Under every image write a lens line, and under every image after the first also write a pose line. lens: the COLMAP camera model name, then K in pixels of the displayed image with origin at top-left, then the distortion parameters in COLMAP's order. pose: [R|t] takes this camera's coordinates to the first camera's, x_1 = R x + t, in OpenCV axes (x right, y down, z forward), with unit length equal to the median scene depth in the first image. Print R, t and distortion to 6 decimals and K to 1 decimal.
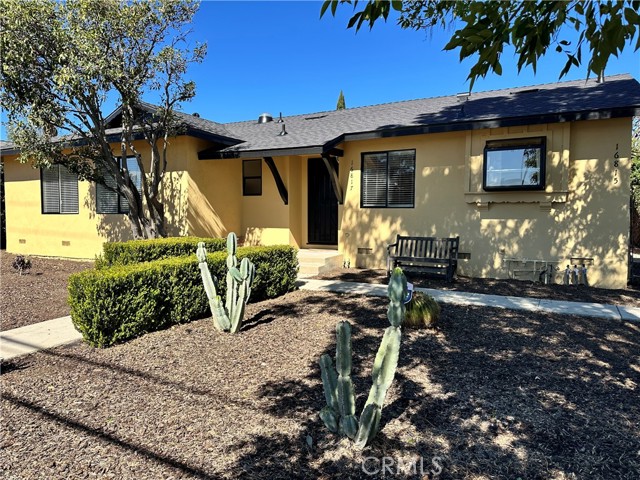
lens RADIAL K [[451.6, 0, 321.6], [0, 451.6, 241.1], [0, 0, 1]] dist [-0.002206, -0.001539]
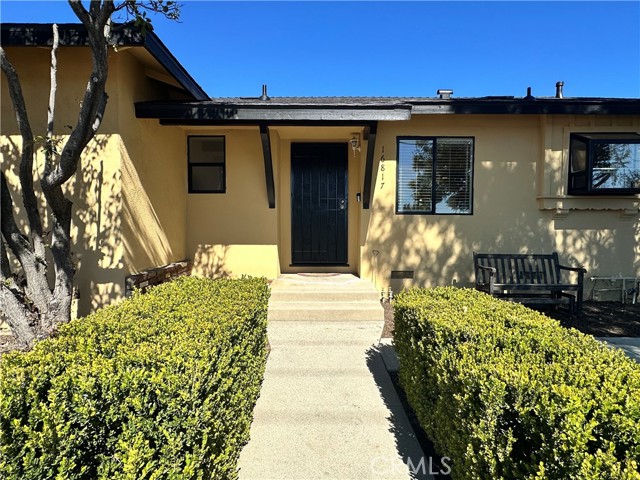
lens RADIAL K [[359.0, 0, 309.0], [0, 359.0, 230.1], [0, 0, 1]] dist [0.001068, 0.001021]
pose [[0.891992, -0.009829, 0.451943, -0.284310], [0.026200, 0.999207, -0.029980, -0.034289], [-0.451290, 0.038583, 0.891543, 0.552232]]
